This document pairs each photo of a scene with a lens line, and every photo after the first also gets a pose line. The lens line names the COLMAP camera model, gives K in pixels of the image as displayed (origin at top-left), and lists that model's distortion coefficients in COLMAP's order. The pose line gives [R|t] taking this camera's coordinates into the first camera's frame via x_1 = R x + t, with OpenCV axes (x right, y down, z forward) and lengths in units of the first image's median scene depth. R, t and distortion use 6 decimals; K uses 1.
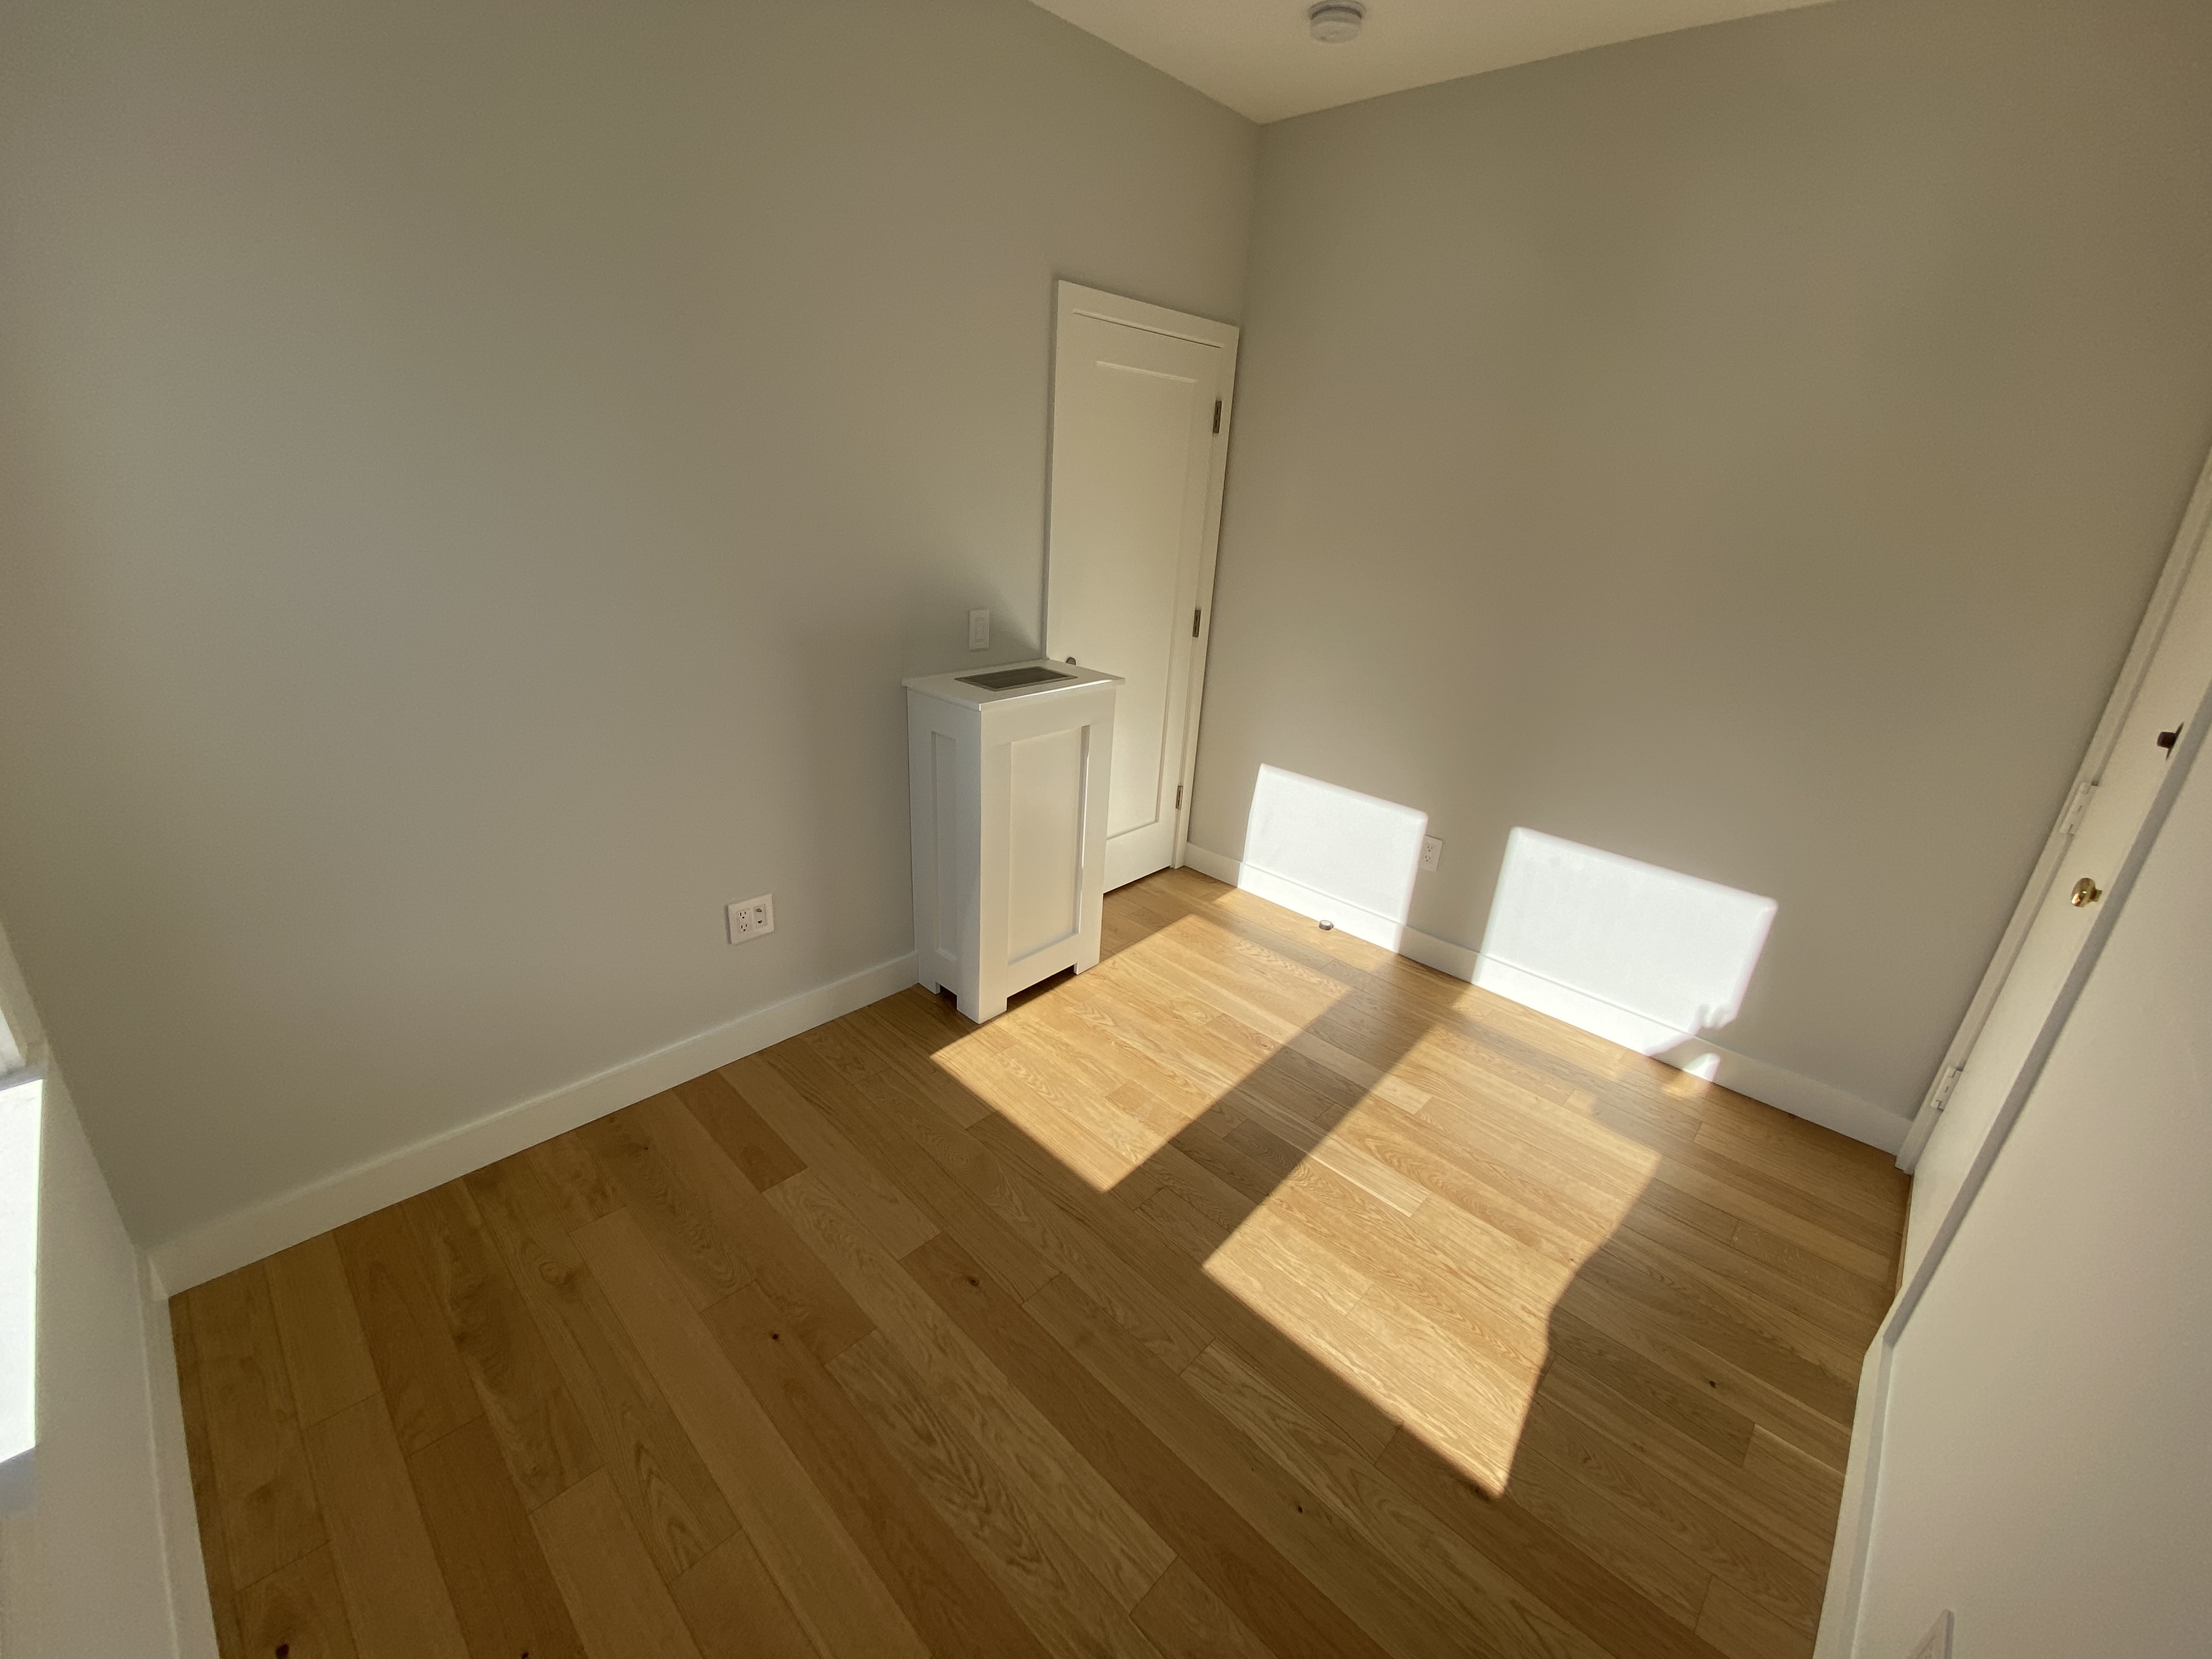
lens RADIAL K [[895.4, 0, 1098.8], [0, 895.4, 811.0], [0, 0, 1]] dist [0.046050, -0.025706]
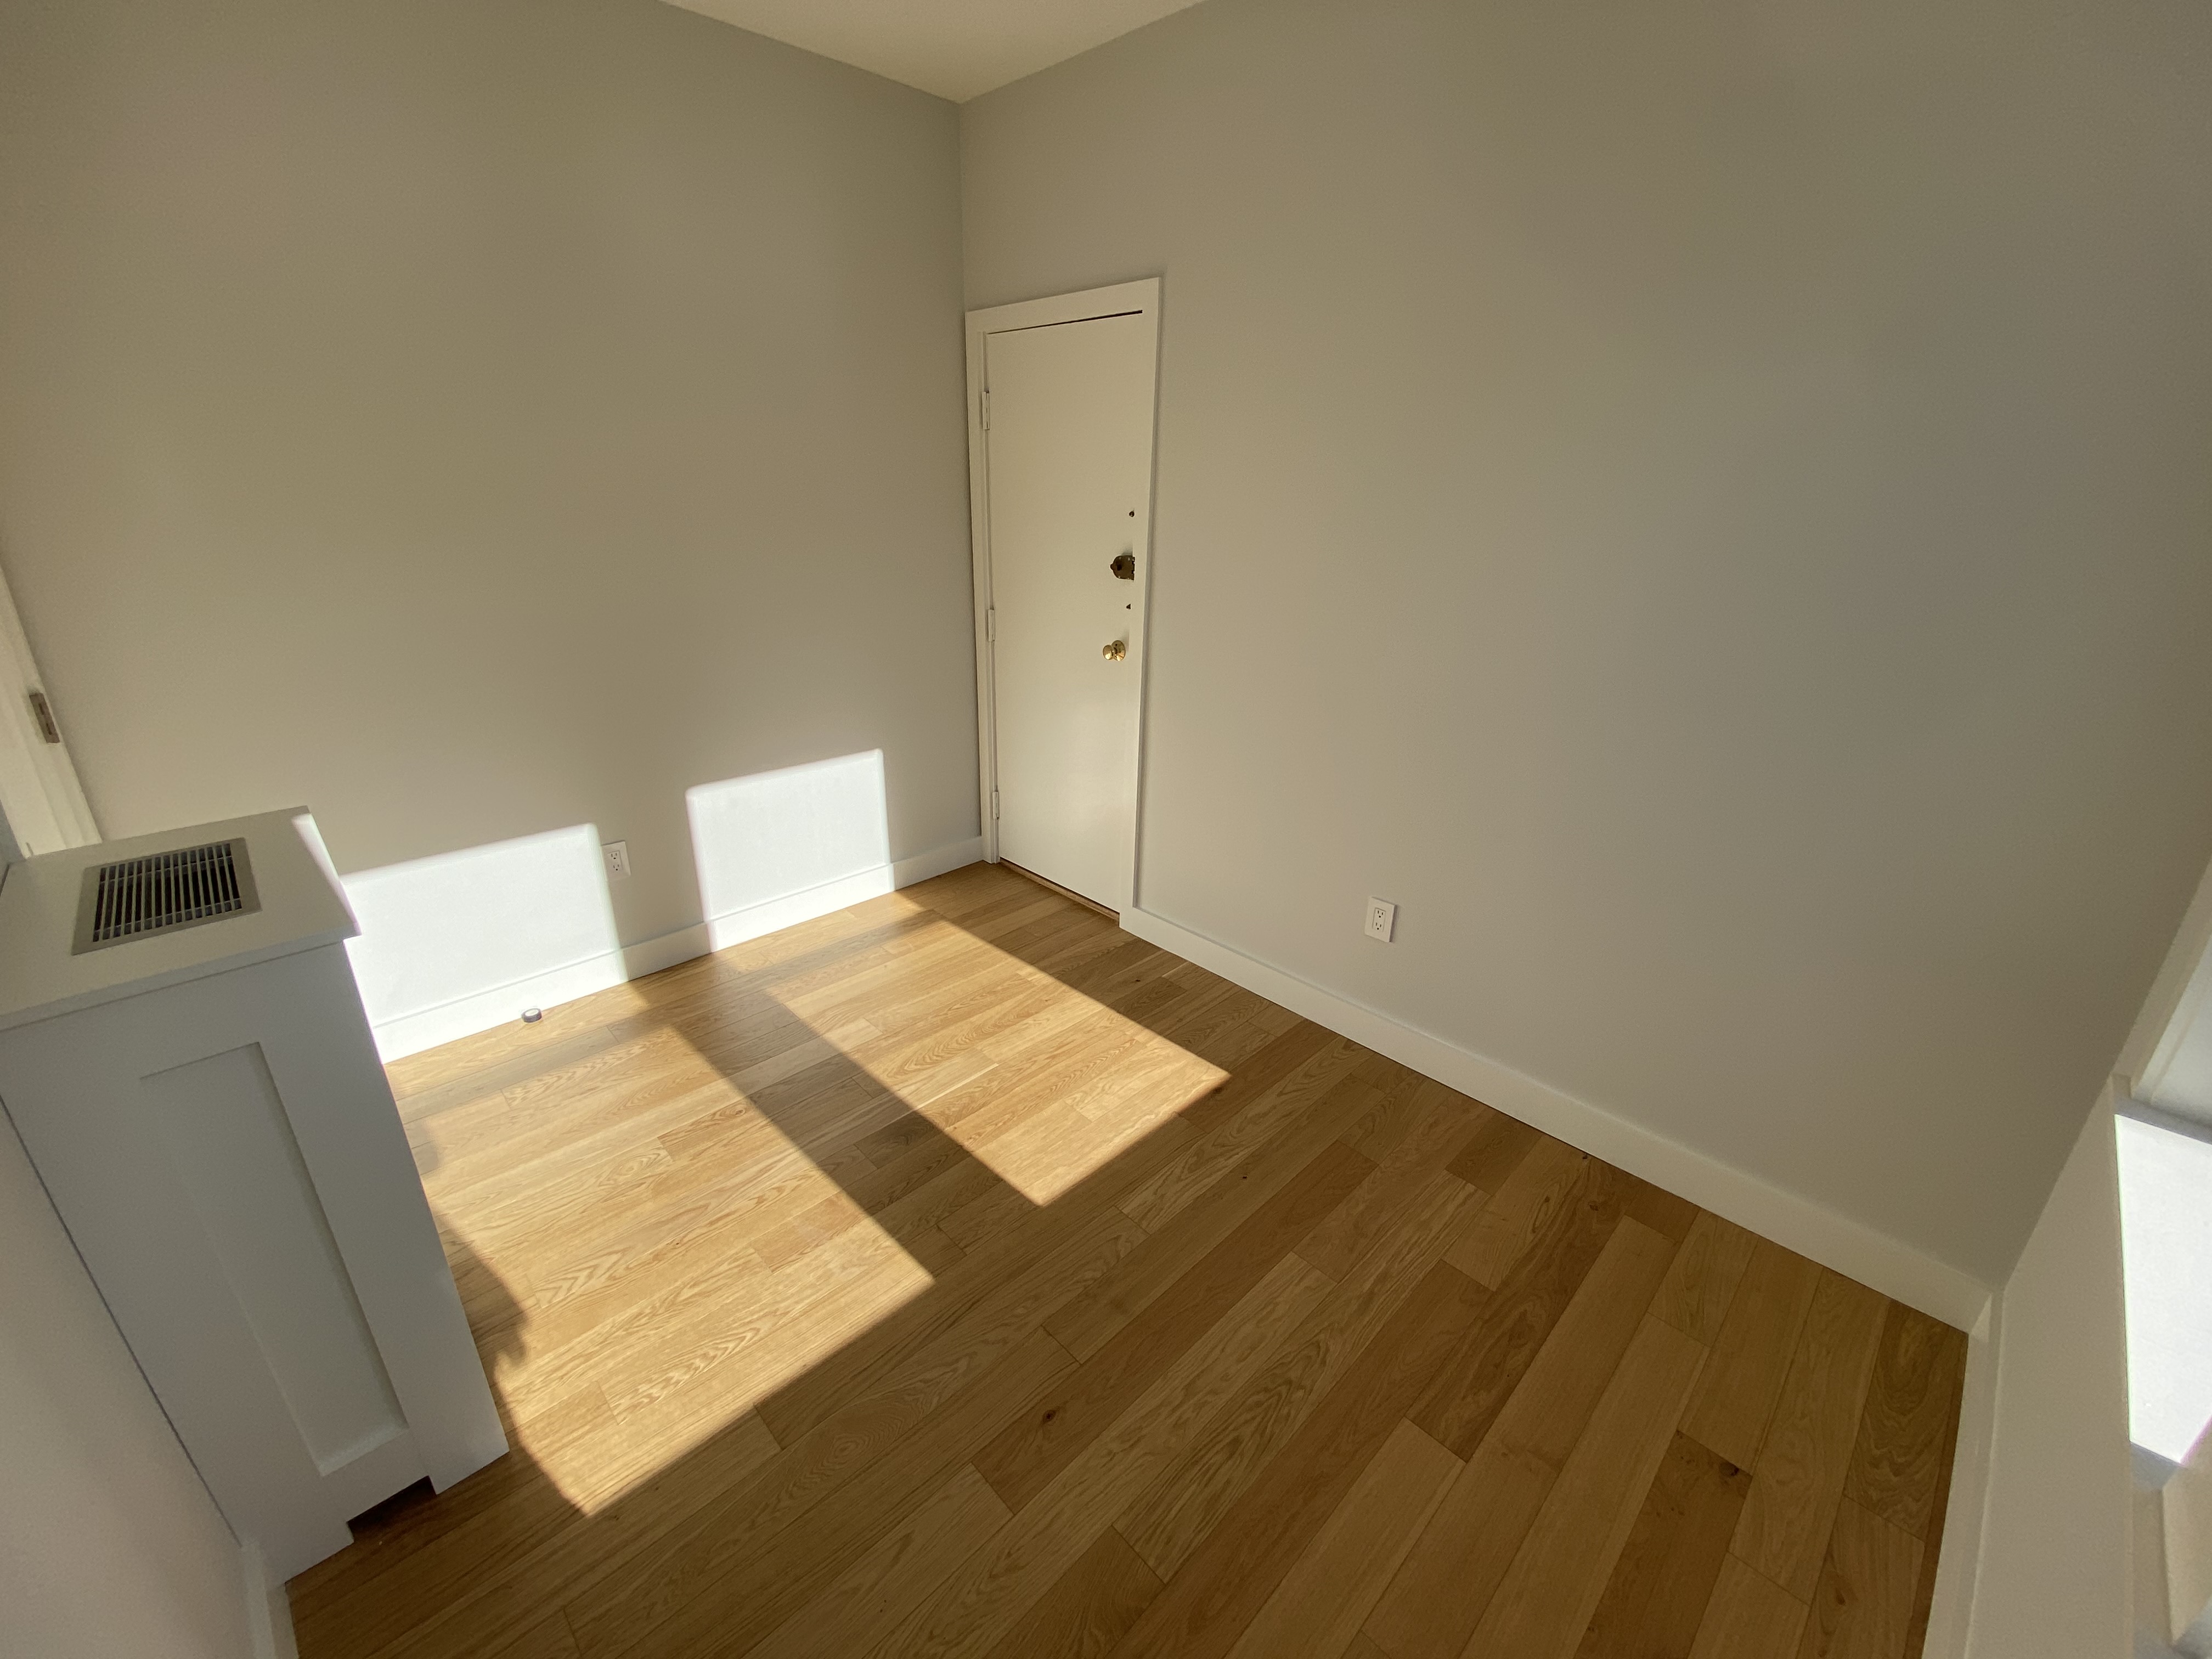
lens RADIAL K [[905.0, 0, 1100.7], [0, 905.0, 812.4], [0, 0, 1]] dist [0.040638, -0.026277]
pose [[0.040032, -0.409461, 0.911449, -0.666202], [0.346534, 0.861255, 0.371692, -0.262697], [-0.937183, 0.300969, 0.176370, 0.611722]]
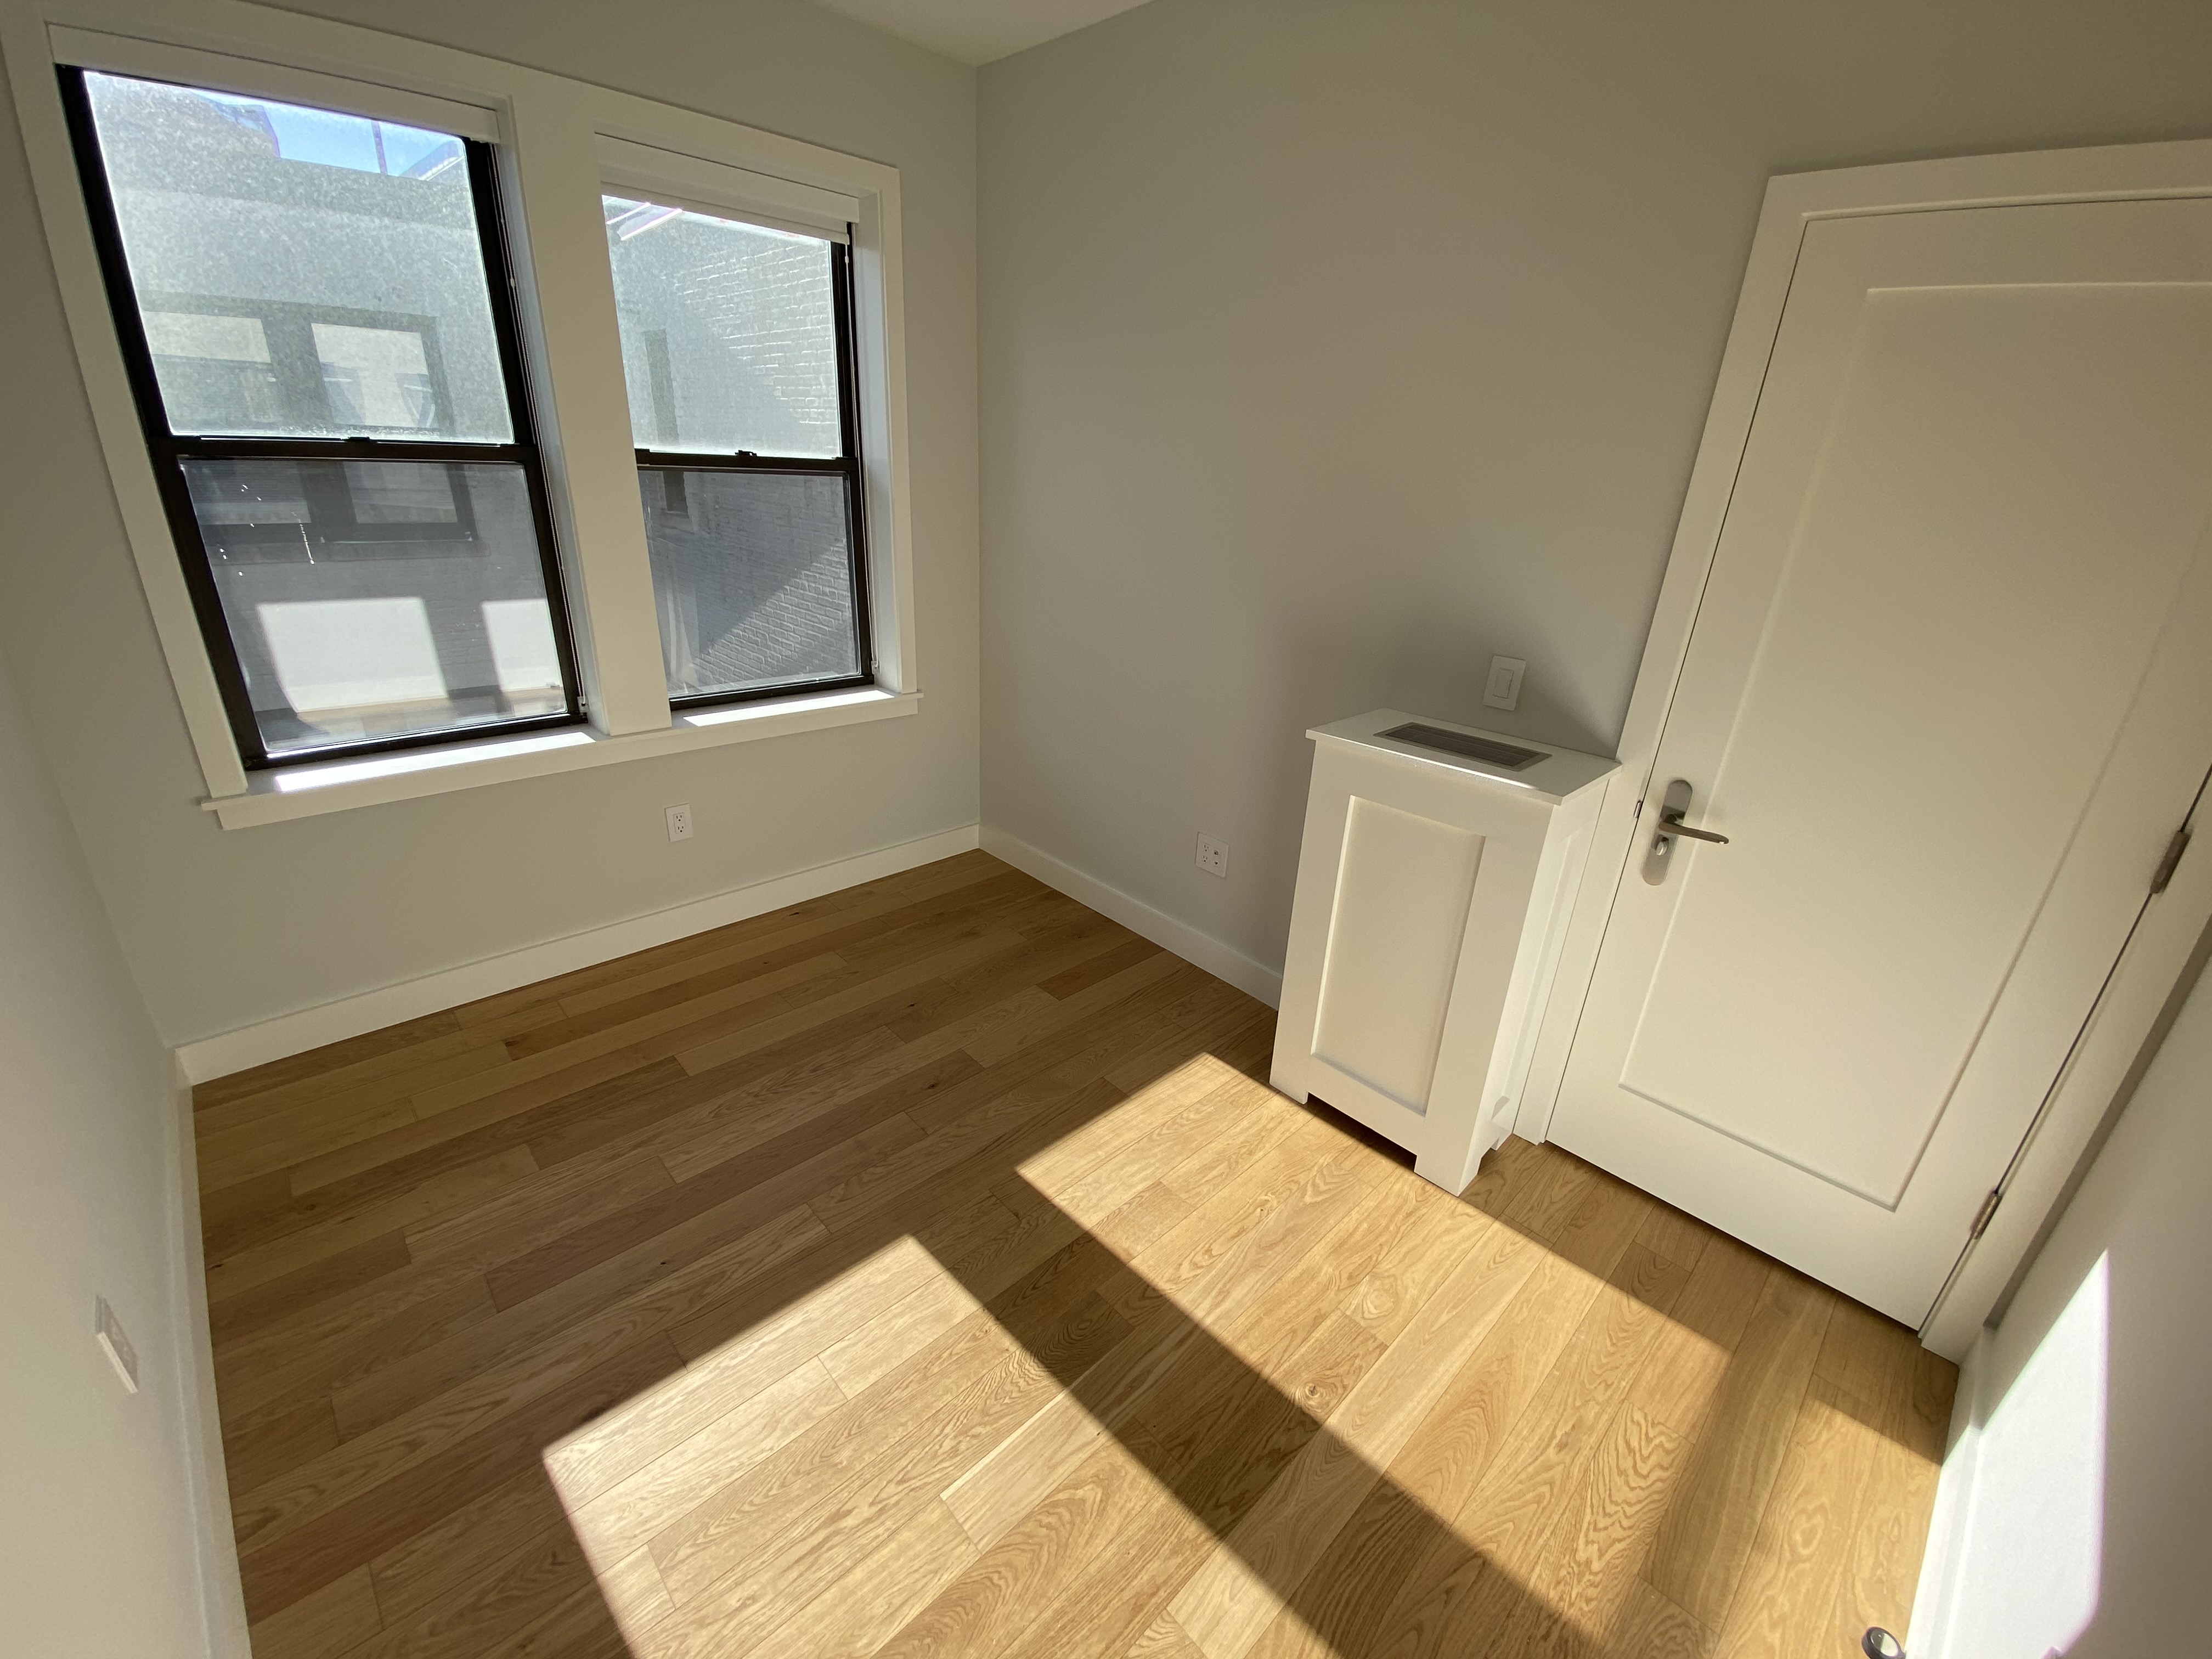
lens RADIAL K [[896.8, 0, 1116.1], [0, 896.8, 813.9], [0, 0, 1]] dist [0.029123, -0.025757]
pose [[-0.031069, 0.306596, -0.951333, 0.908840], [-0.412961, 0.862820, 0.291557, -0.276795], [0.910219, 0.401921, 0.099805, 0.923735]]
